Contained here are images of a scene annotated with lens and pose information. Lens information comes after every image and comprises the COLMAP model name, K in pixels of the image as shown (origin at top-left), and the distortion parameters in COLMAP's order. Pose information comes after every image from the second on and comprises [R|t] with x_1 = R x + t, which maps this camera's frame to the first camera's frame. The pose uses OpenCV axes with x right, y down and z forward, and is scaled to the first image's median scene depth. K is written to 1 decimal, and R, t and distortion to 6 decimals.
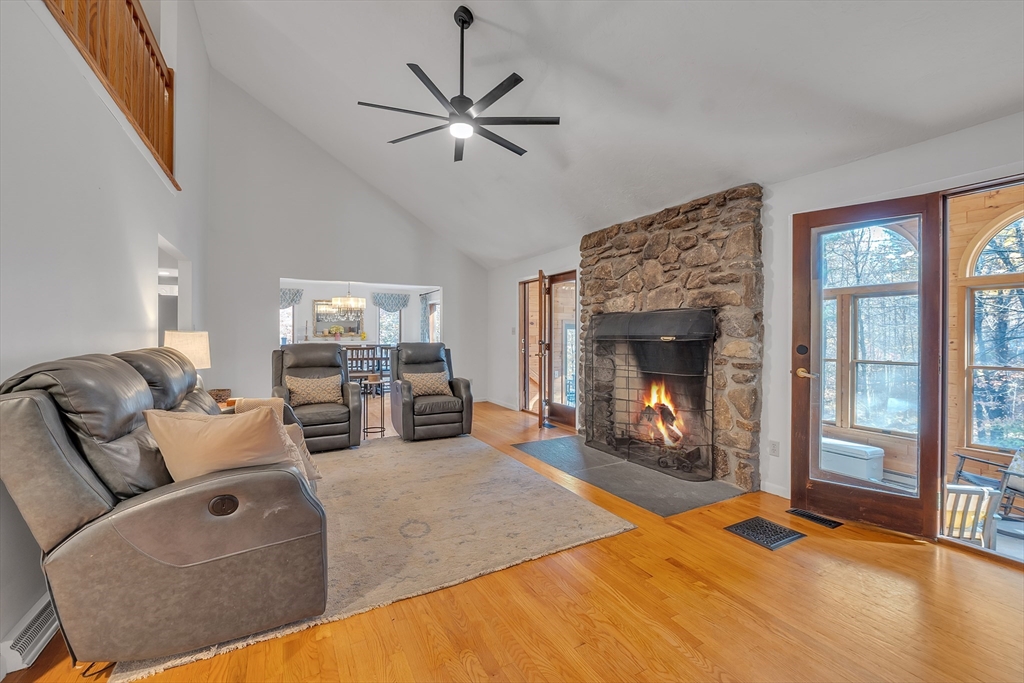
lens RADIAL K [[430.3, 0, 517.8], [0, 430.3, 335.6], [0, 0, 1]] dist [-0.015283, 0.001396]
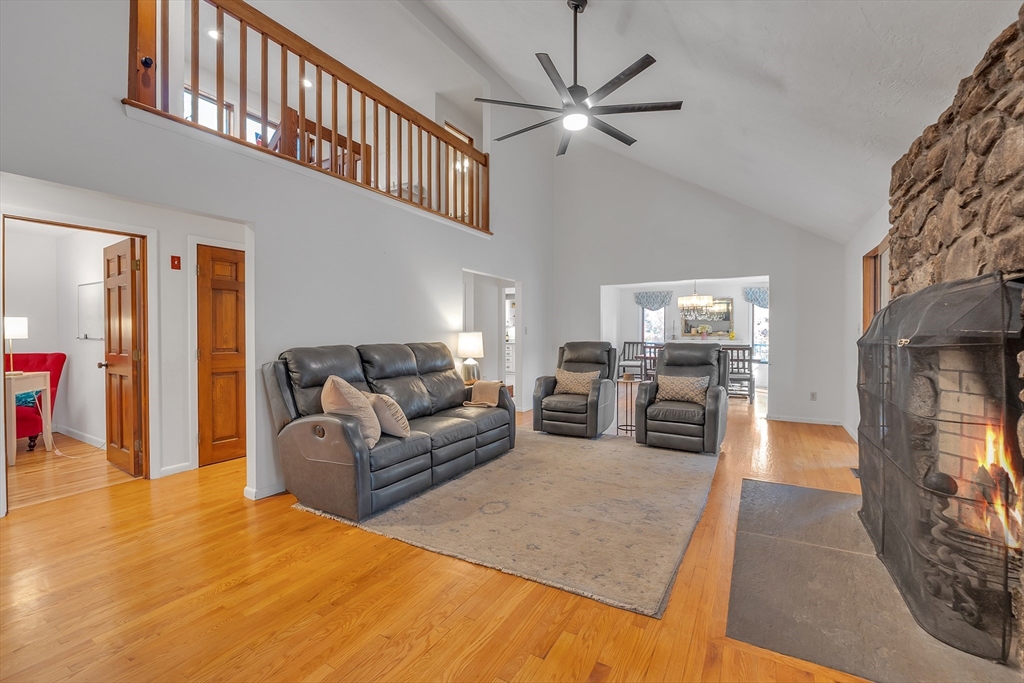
lens RADIAL K [[430.3, 0, 519.1], [0, 430.3, 337.1], [0, 0, 1]] dist [-0.015283, 0.001396]
pose [[0.523300, 0.006112, -0.852127, 0.569090], [-0.001016, 0.999978, 0.006548, -0.001975], [0.852148, -0.002561, 0.523295, 0.354263]]
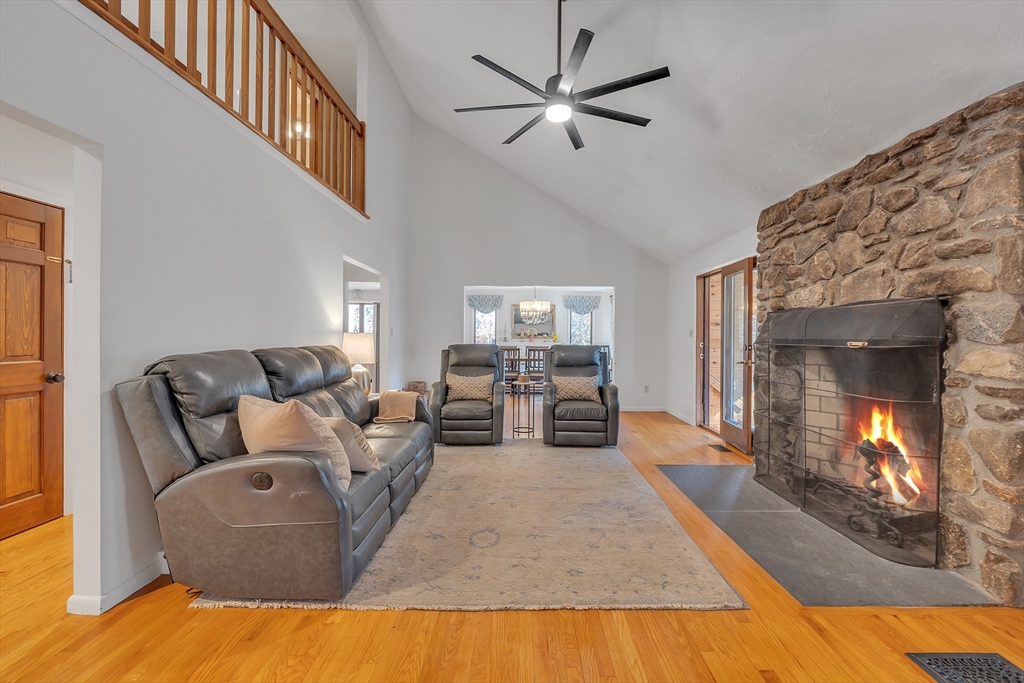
lens RADIAL K [[430.3, 0, 517.9], [0, 430.3, 337.9], [0, 0, 1]] dist [-0.015283, 0.001396]
pose [[0.869780, 0.007117, -0.493388, 0.225028], [-0.007155, 0.999973, 0.001812, -0.000687], [0.493388, 0.001954, 0.869807, 0.149786]]
